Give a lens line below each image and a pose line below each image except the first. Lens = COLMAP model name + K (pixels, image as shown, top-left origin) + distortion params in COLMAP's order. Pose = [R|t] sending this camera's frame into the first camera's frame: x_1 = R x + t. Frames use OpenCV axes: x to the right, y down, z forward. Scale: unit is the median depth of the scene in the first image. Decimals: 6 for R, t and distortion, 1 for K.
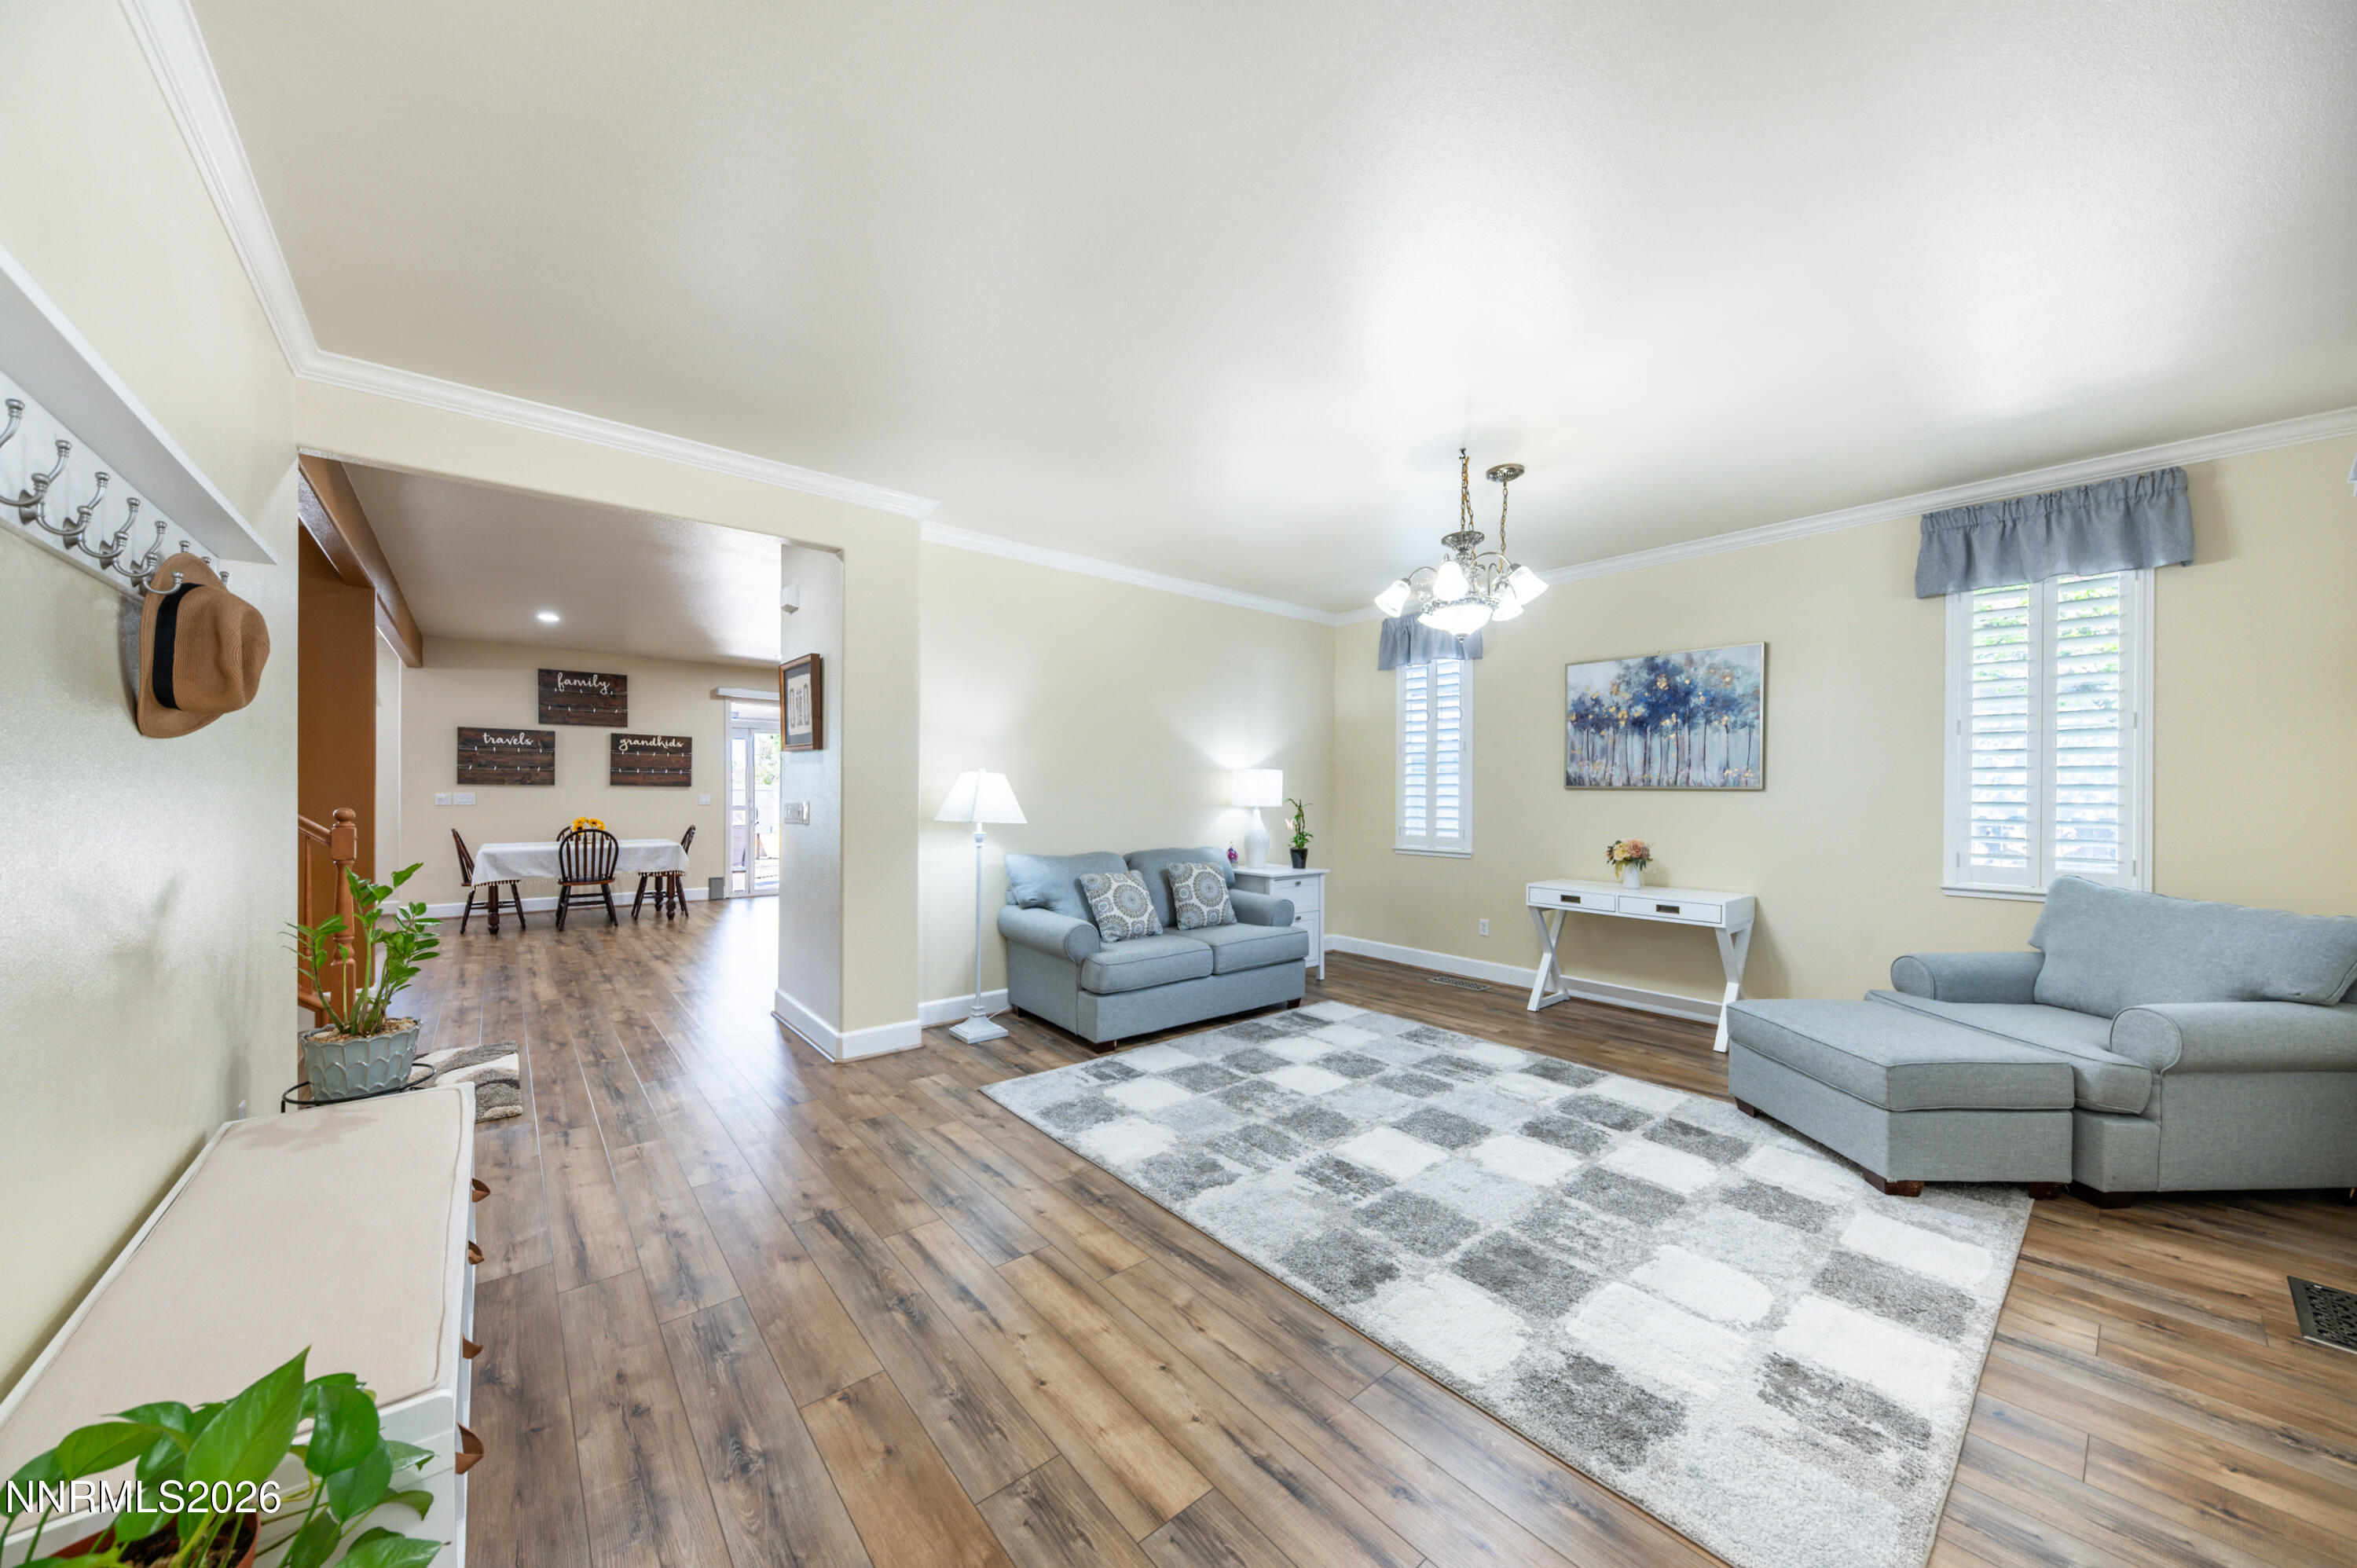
lens RADIAL K [[821.5, 0, 1177.9], [0, 821.5, 792.5], [0, 0, 1]] dist [0.002617, -0.001189]
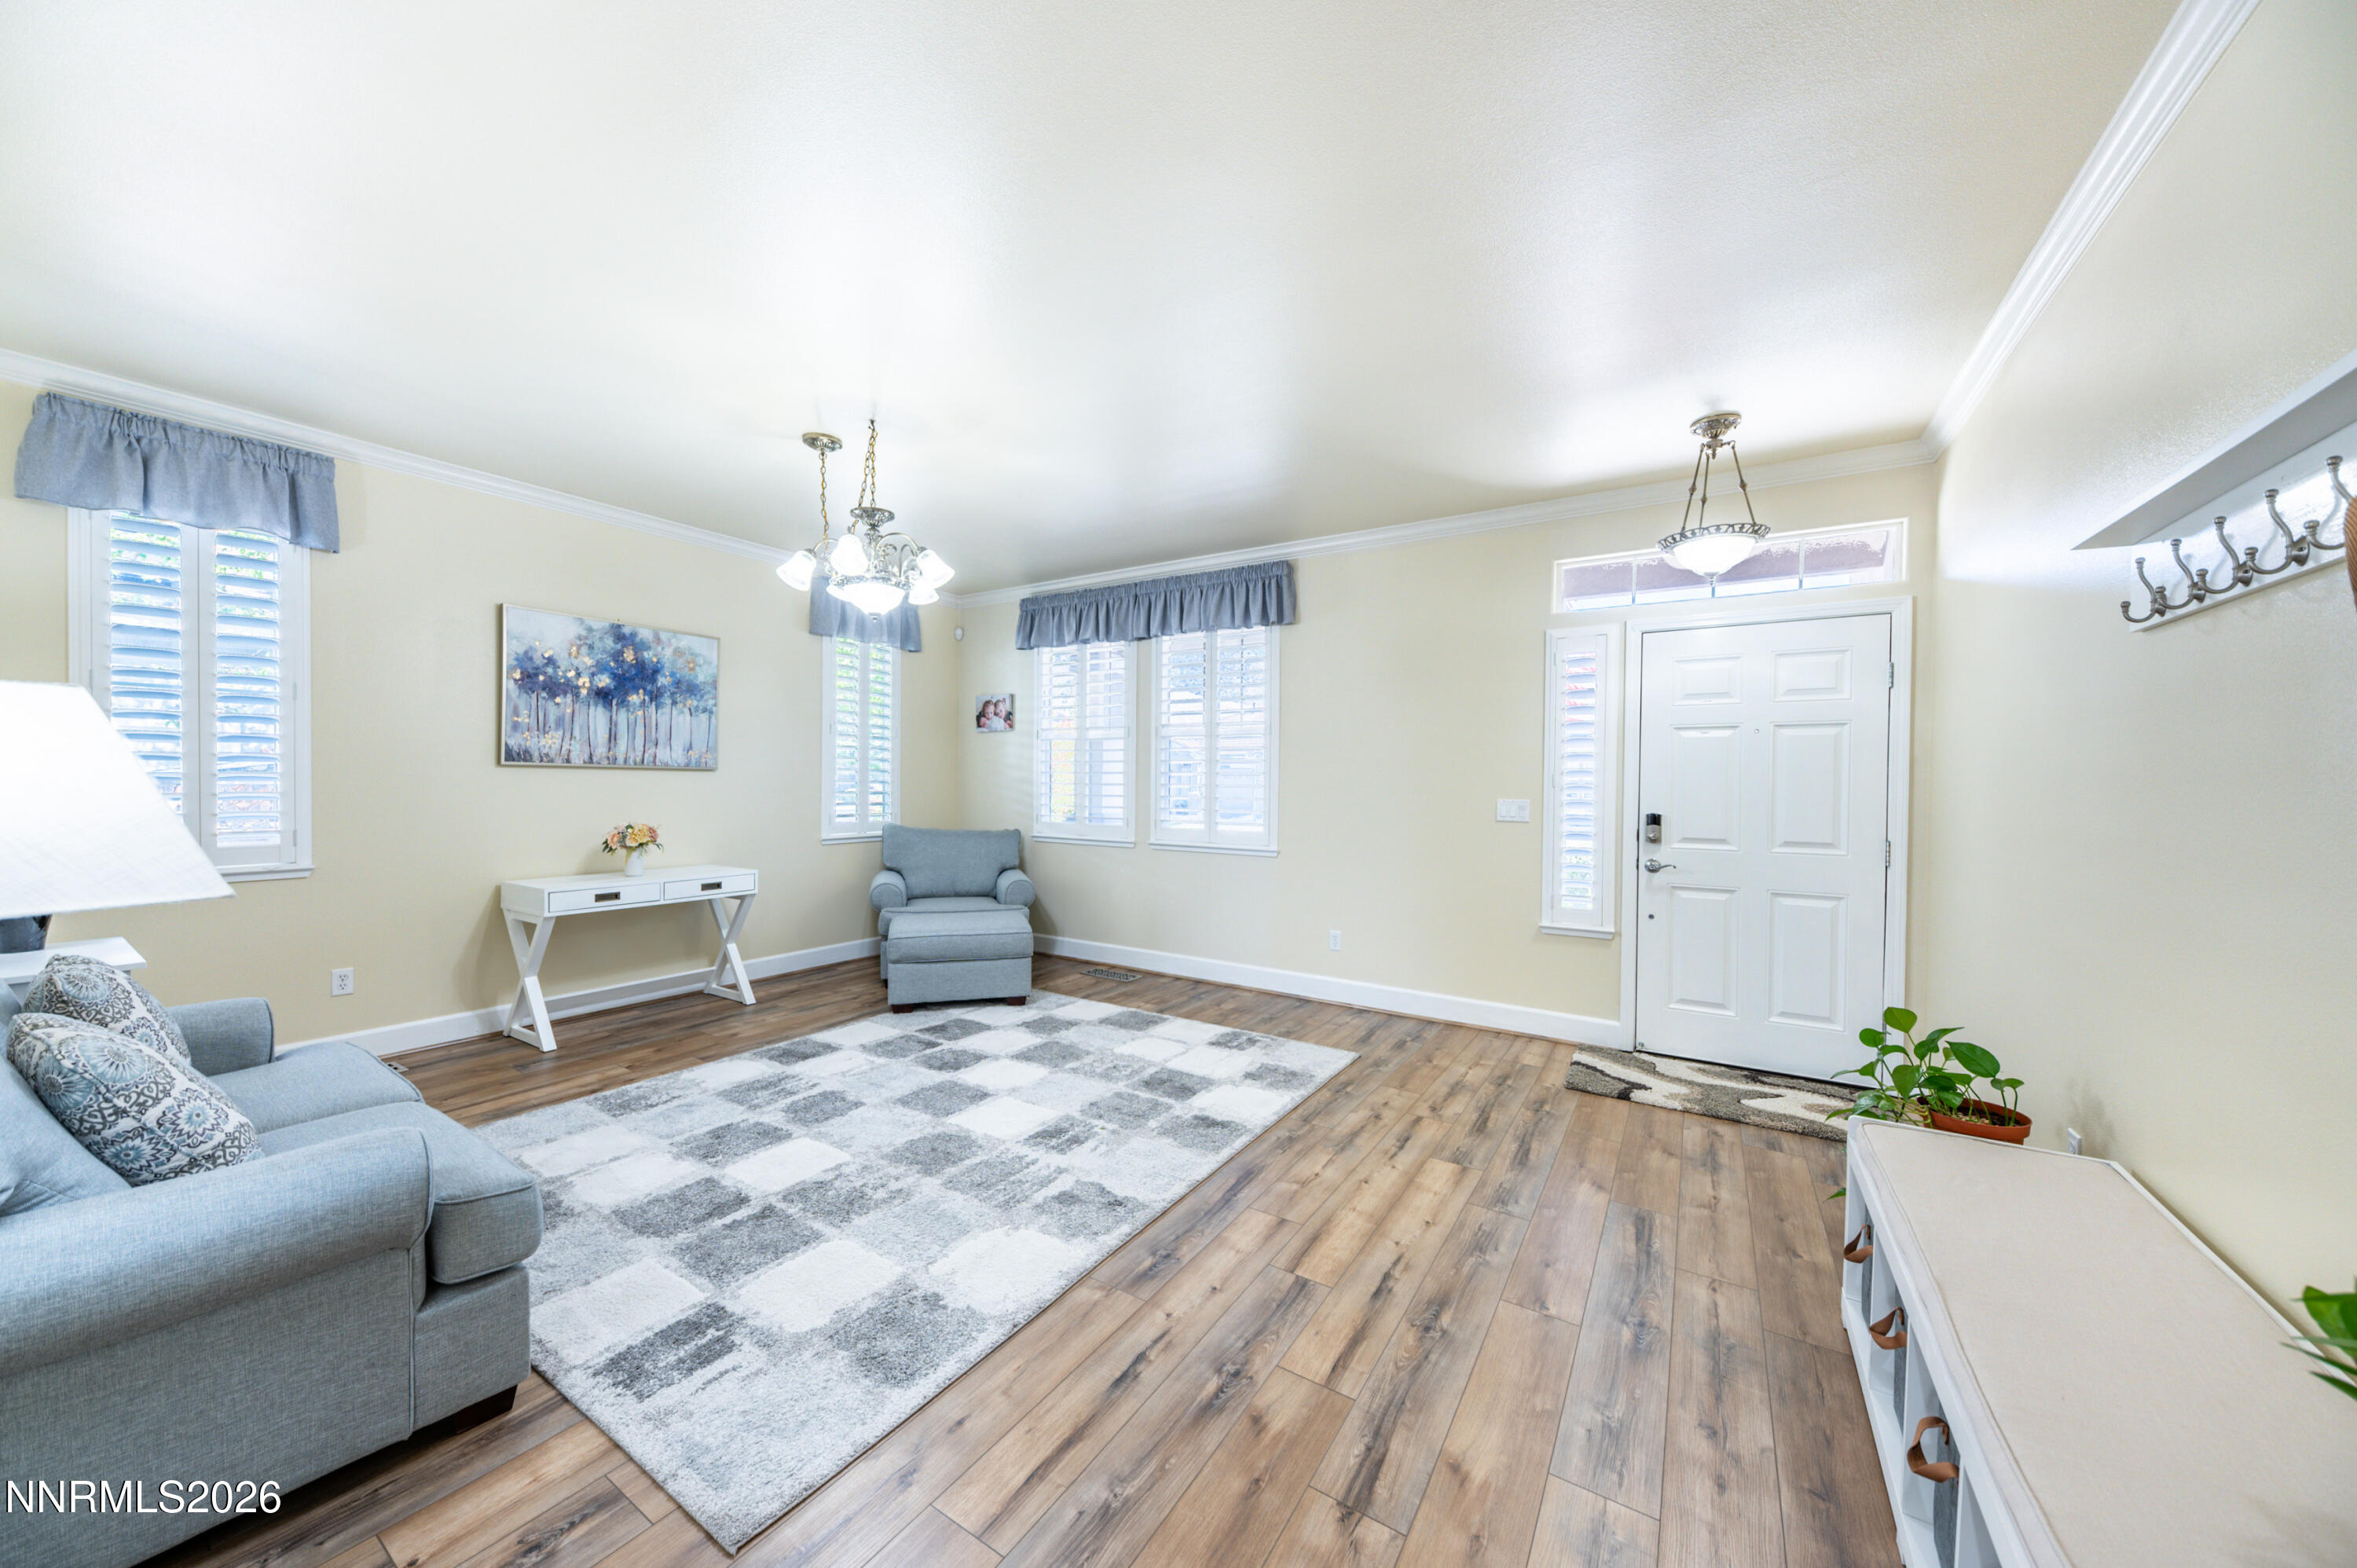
lens RADIAL K [[821.5, 0, 1171.7], [0, 821.5, 784.8], [0, 0, 1]] dist [0.002617, -0.001189]
pose [[-0.303763, -0.015856, 0.952616, -0.661696], [-0.011743, 0.999848, 0.012898, -0.005633], [-0.952675, -0.007269, -0.303903, 0.917274]]
